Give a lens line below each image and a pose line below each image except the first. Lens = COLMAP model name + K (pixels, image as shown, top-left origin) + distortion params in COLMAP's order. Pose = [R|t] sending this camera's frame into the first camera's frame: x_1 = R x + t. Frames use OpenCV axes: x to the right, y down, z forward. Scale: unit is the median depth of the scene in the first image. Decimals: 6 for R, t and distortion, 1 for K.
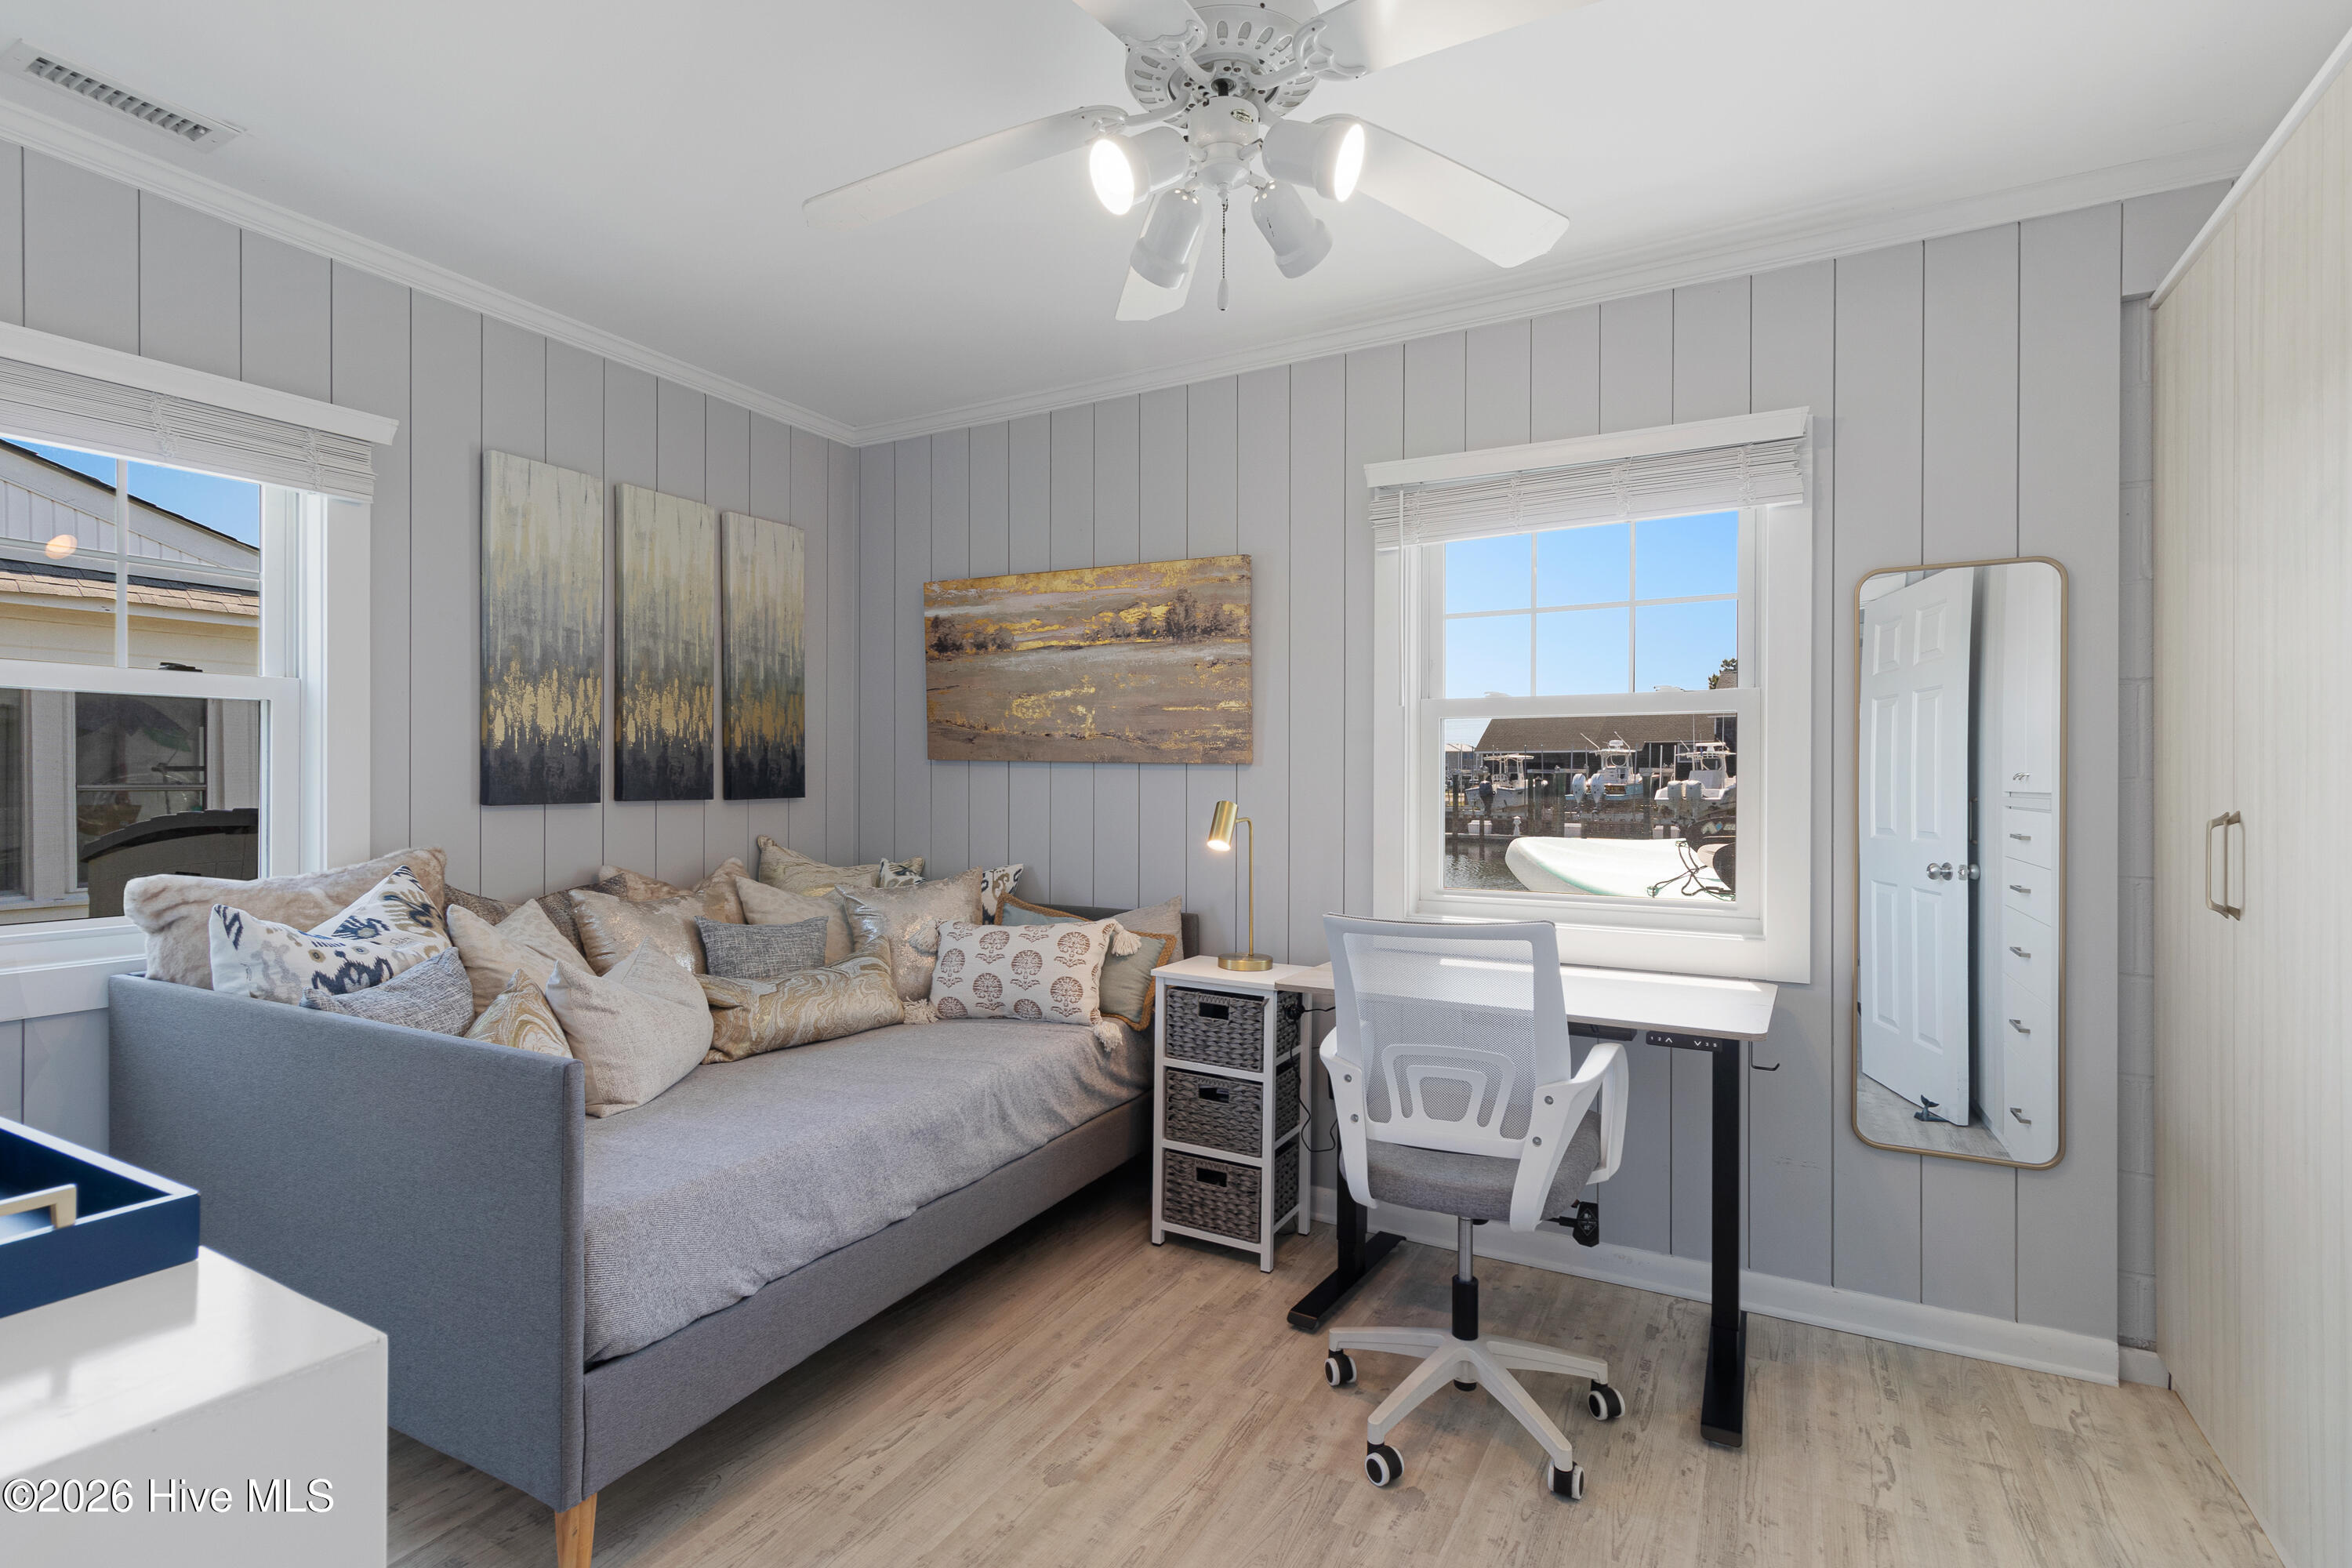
lens RADIAL K [[1090.8, 0, 1176.0], [0, 1090.8, 784.0], [0, 0, 1]] dist [0.003551, 0.000582]
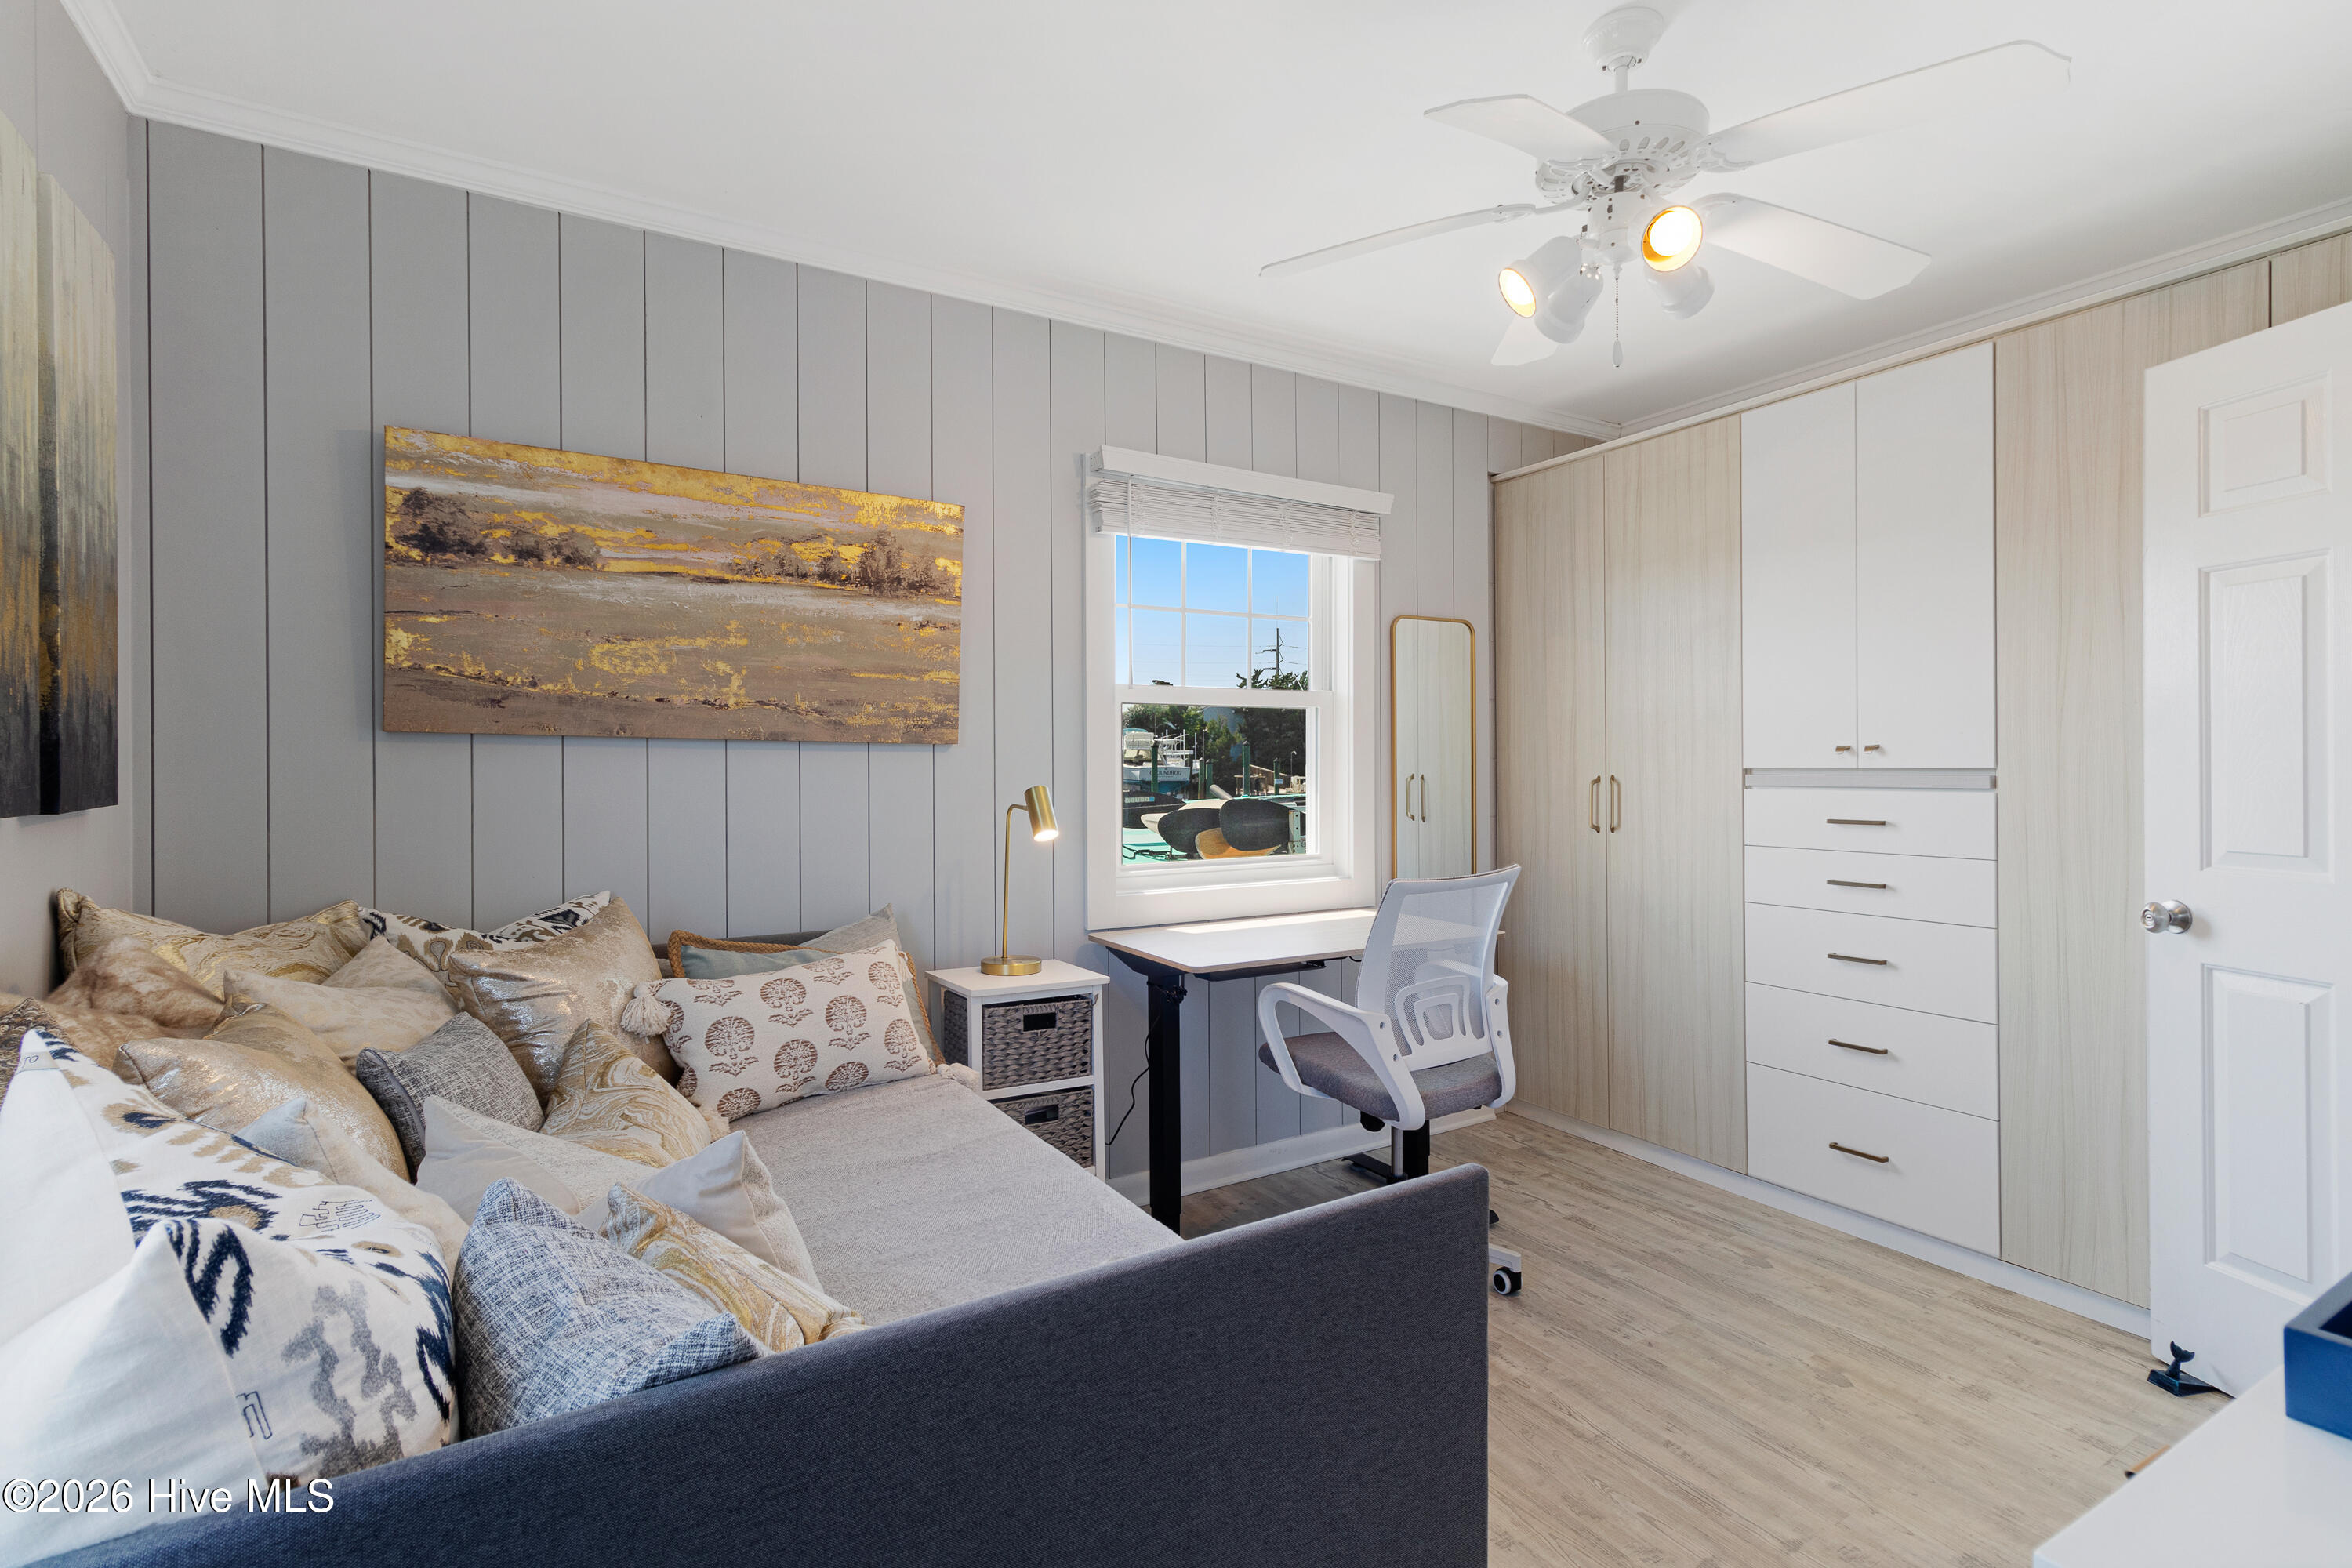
lens RADIAL K [[1118.3, 0, 1178.7], [0, 1118.3, 766.4], [0, 0, 1]] dist [0.005025, 0.000482]
pose [[0.504737, -0.008841, 0.863228, -0.600693], [0.008418, 0.999950, 0.005319, -0.003899], [-0.863232, 0.004582, 0.504786, 0.379410]]
